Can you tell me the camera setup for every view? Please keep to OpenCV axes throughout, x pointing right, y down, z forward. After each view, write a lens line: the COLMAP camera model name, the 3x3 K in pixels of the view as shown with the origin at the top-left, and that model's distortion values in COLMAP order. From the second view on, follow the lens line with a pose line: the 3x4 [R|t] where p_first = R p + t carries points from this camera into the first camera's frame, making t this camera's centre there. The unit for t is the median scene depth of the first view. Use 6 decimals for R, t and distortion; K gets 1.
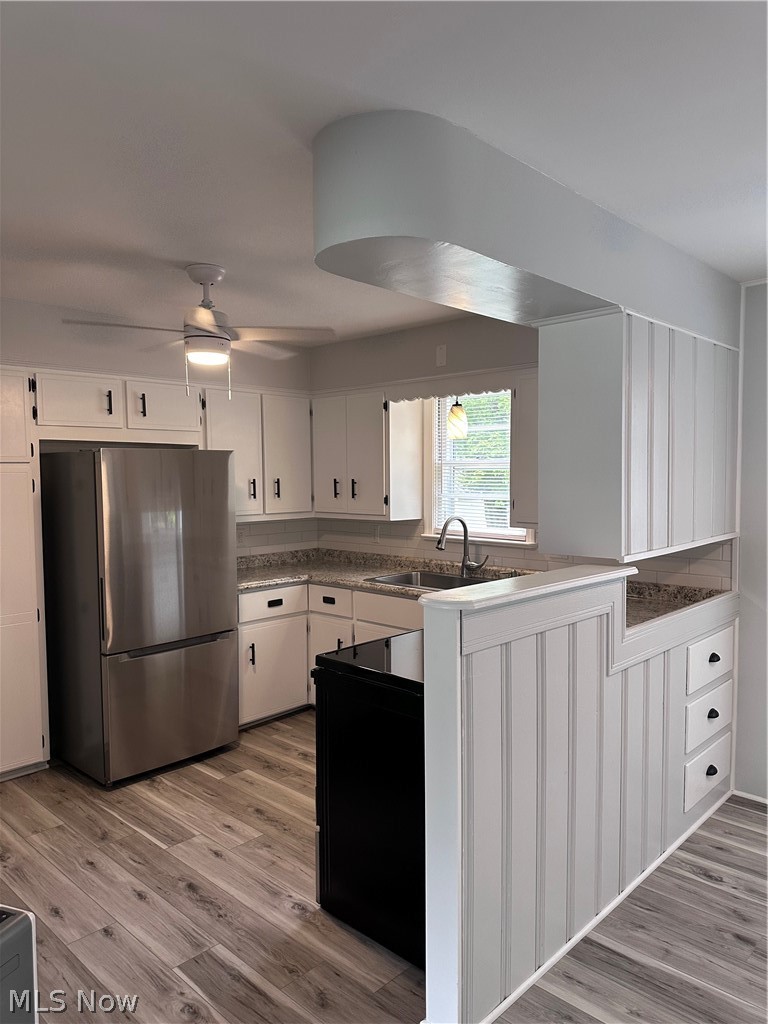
lens RADIAL K [[725.4, 0, 369.9], [0, 725.4, 513.5], [0, 0, 1]] dist [0.007538, -0.026587]
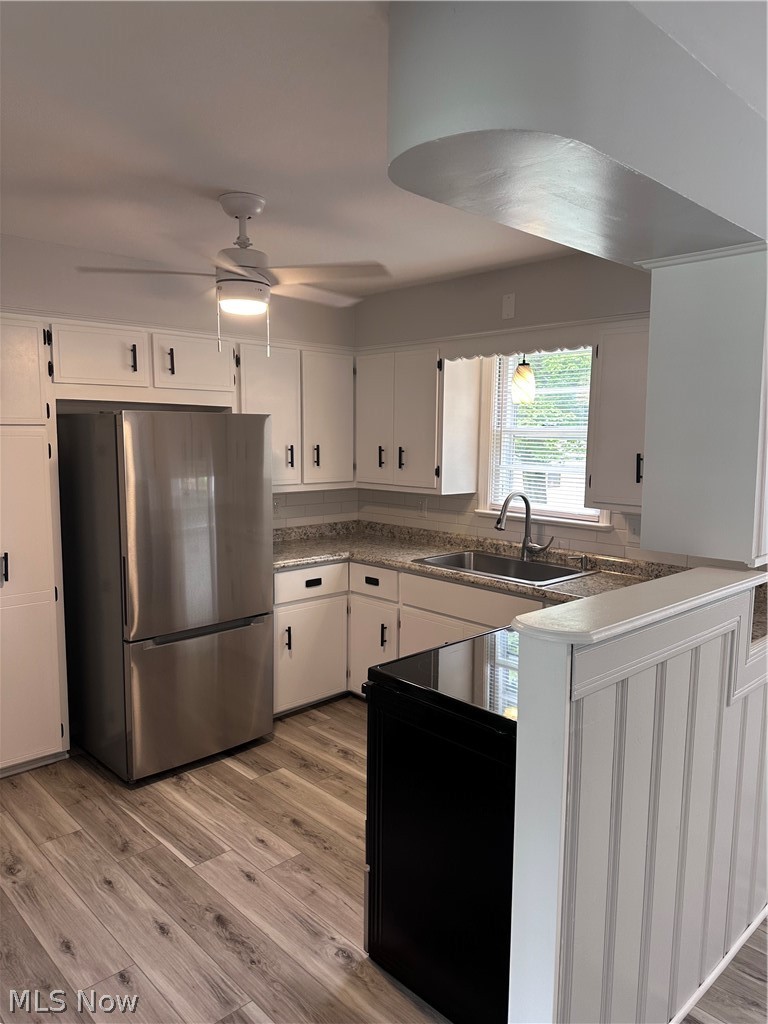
lens RADIAL K [[729.1, 0, 355.1], [0, 729.1, 525.8], [0, 0, 1]] dist [0.061084, -0.061594]
pose [[0.997841, 0.021989, -0.061878, -0.028695], [-0.017453, 0.997185, 0.072924, -0.020026], [0.063307, -0.071687, 0.995416, 0.114996]]
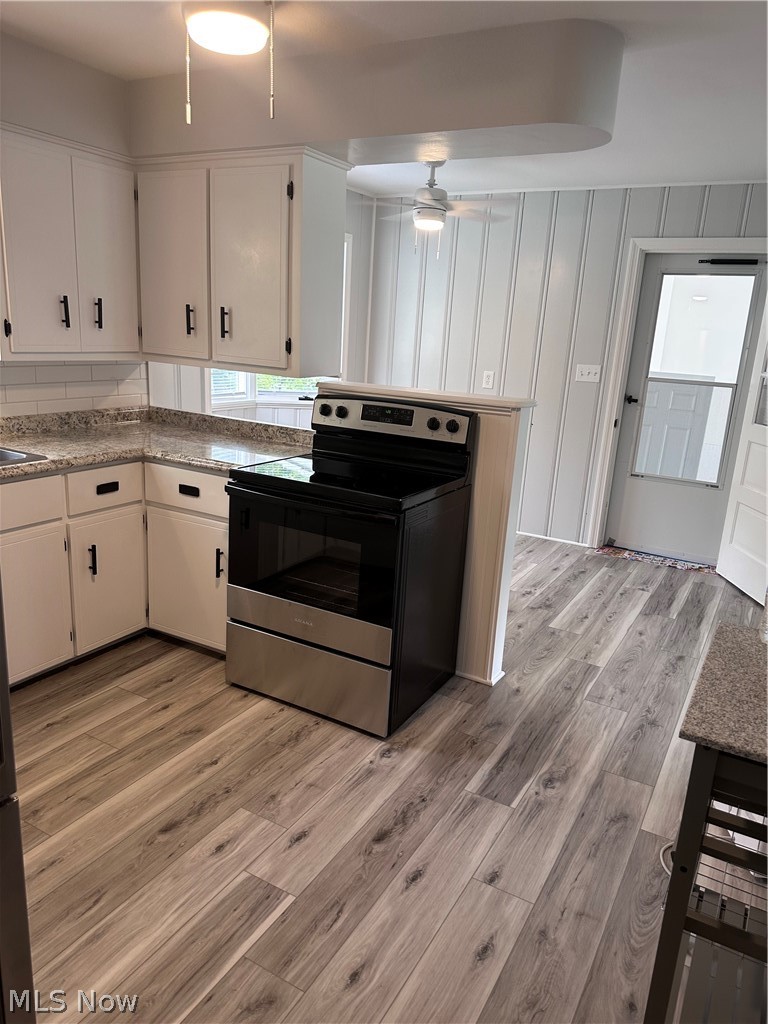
lens RADIAL K [[725.4, 0, 369.9], [0, 725.4, 513.5], [0, 0, 1]] dist [0.007538, -0.026587]
pose [[-0.236665, -0.259745, 0.936228, -0.662363], [0.005374, 0.963238, 0.268597, -0.035092], [-0.971577, 0.068598, -0.226569, 0.856743]]
